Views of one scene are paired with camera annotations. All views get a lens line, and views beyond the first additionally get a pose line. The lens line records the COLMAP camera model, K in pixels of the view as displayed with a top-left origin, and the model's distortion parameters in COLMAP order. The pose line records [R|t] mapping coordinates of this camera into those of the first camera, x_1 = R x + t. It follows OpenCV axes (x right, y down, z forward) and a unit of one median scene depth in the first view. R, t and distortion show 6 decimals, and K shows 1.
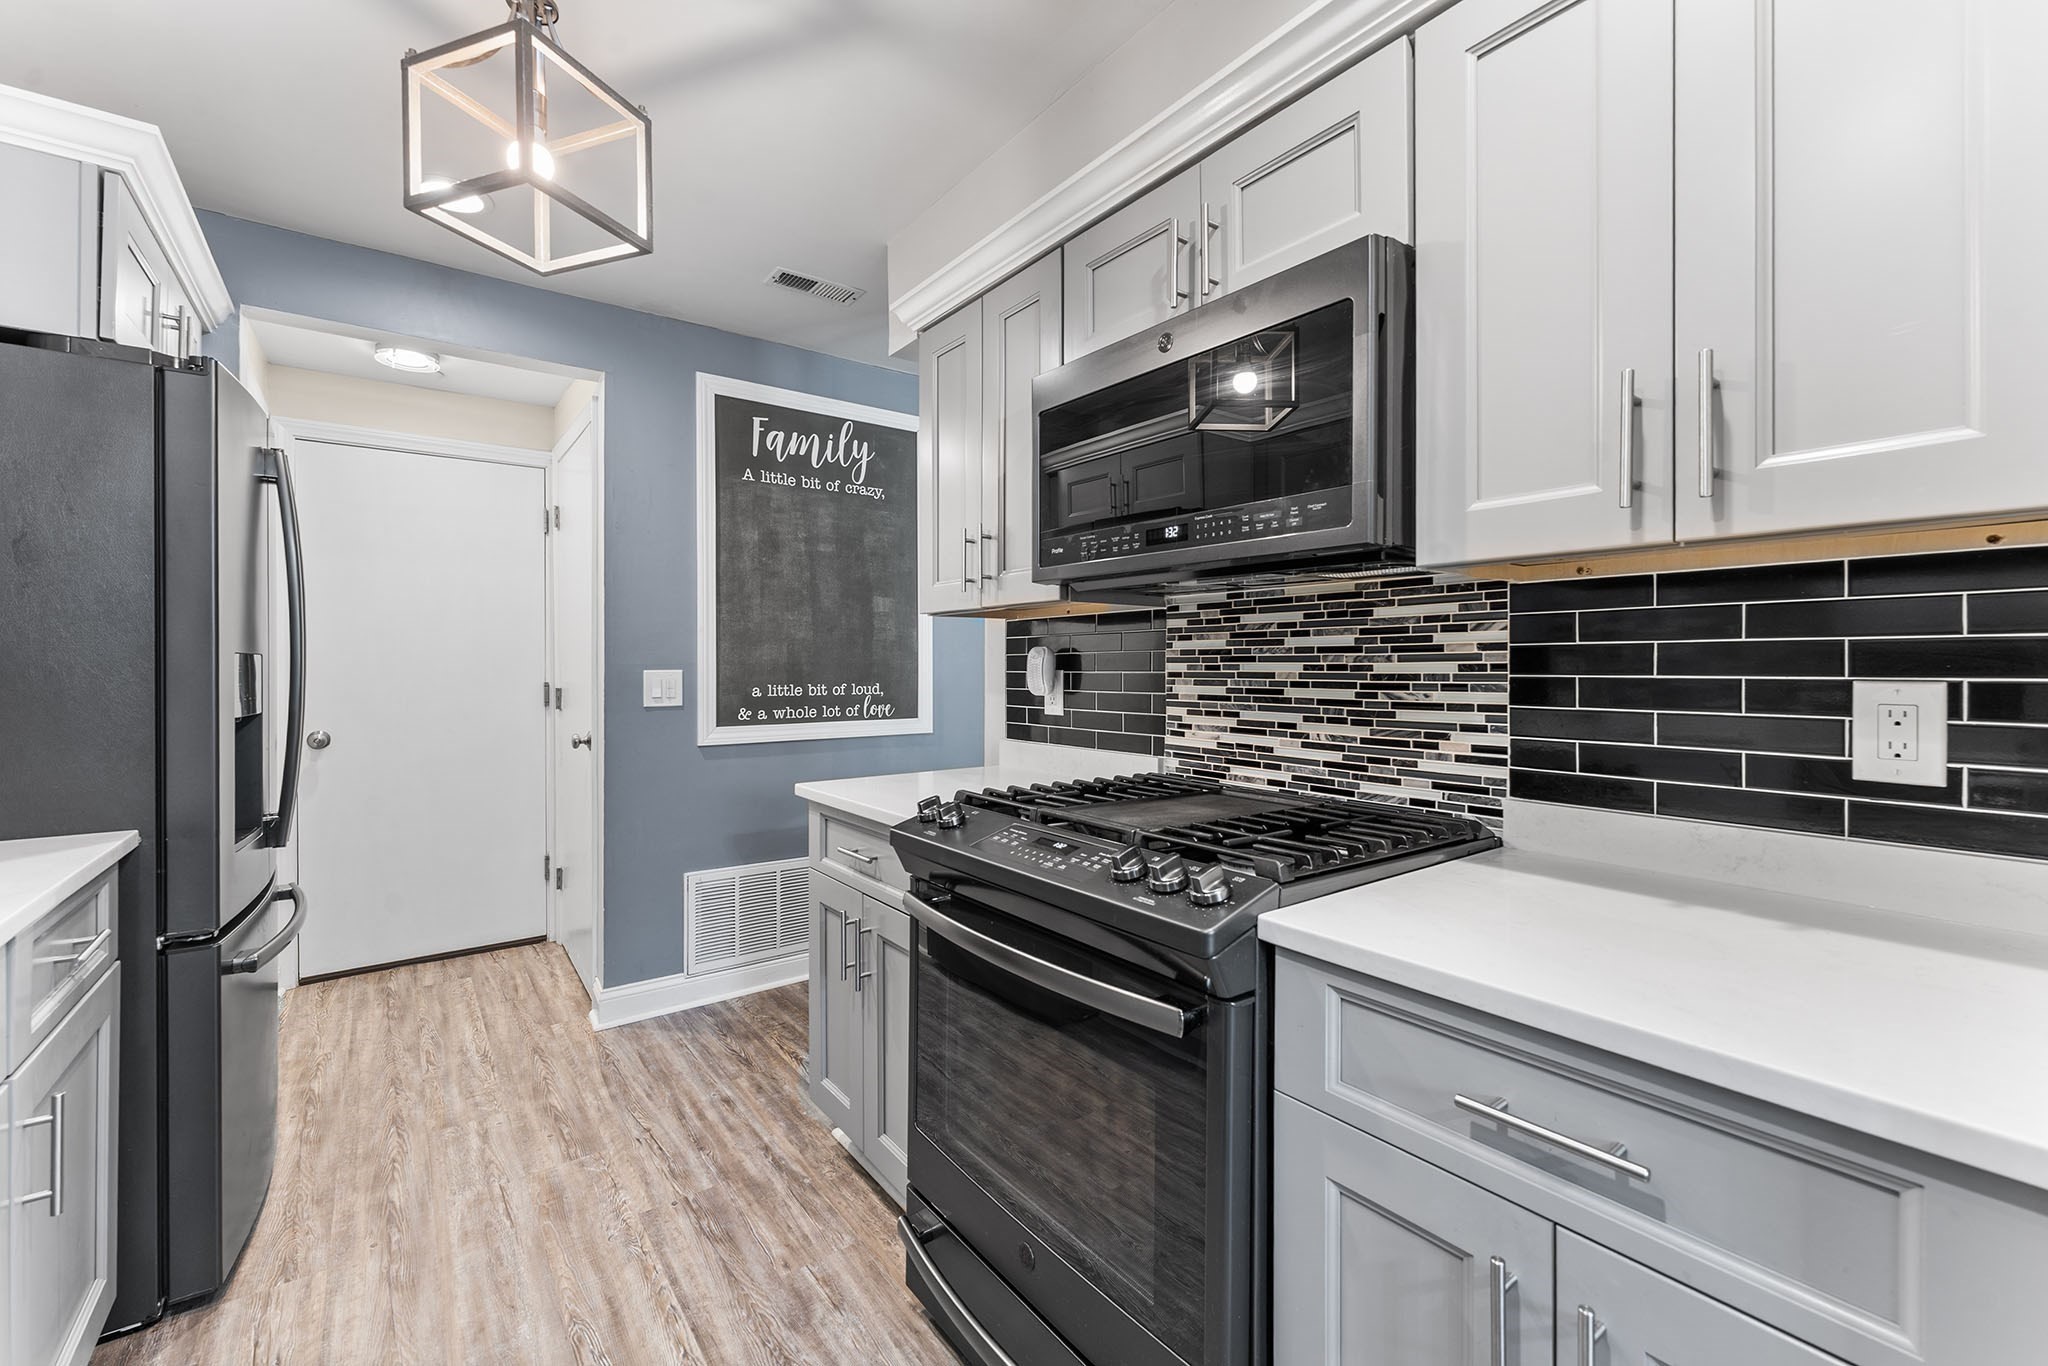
lens RADIAL K [[842.2, 0, 1026.2], [0, 842.2, 666.6], [0, 0, 1]] dist [0.002115, -0.000060]
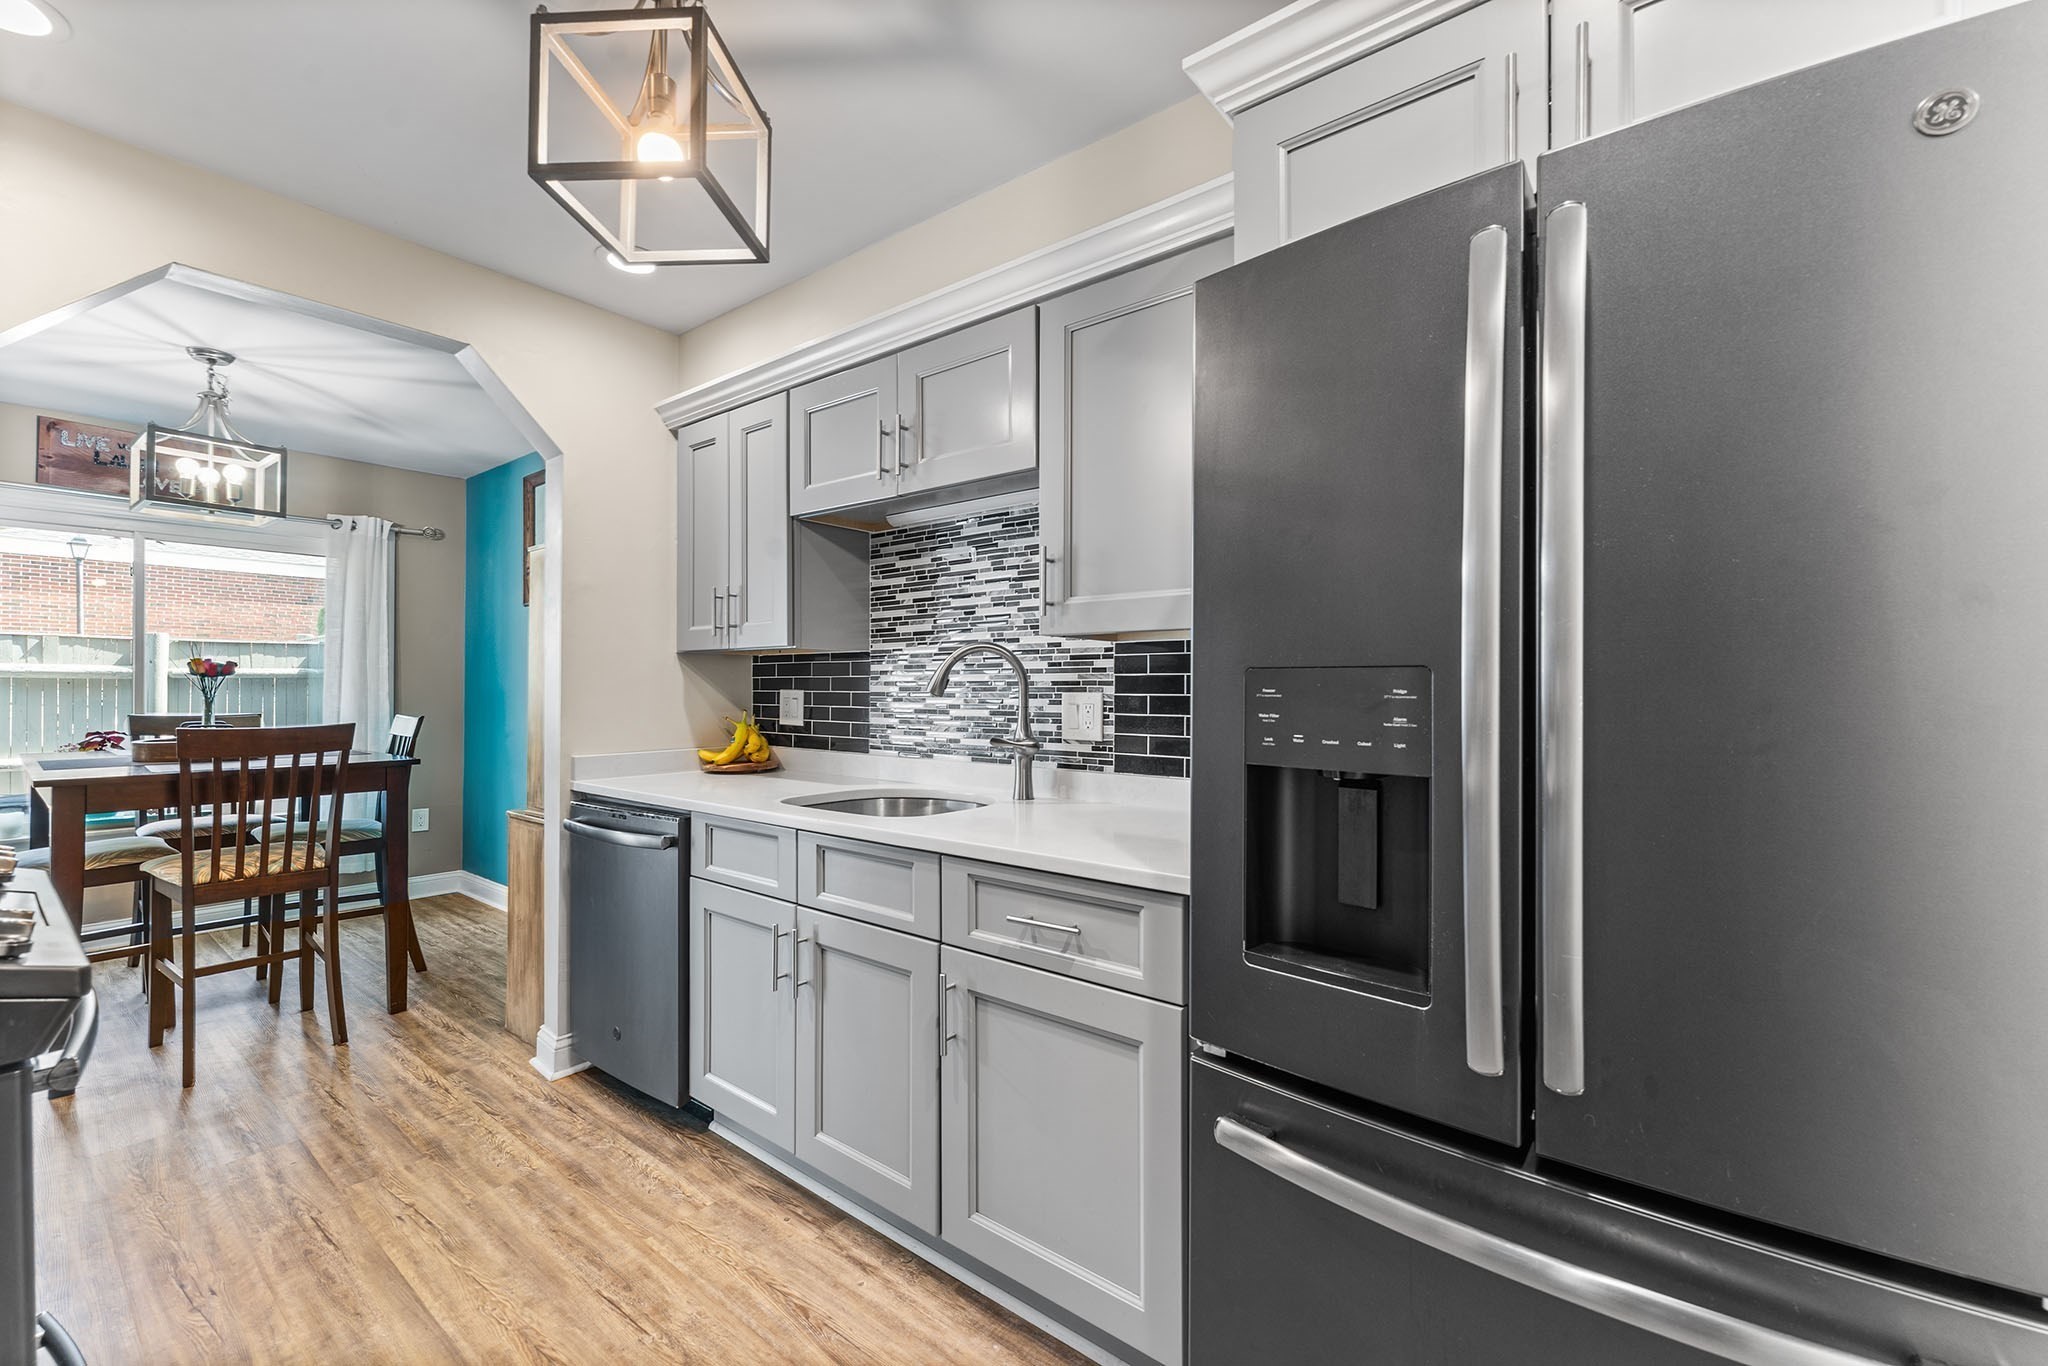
lens RADIAL K [[843.9, 0, 1024.0], [0, 843.9, 683.0], [0, 0, 1]] dist [0.002942, 0.000095]
pose [[-0.968714, -0.003600, -0.248153, -0.512374], [-0.002832, 0.999990, -0.003448, -0.002065], [0.248163, -0.002637, -0.968715, 1.389179]]
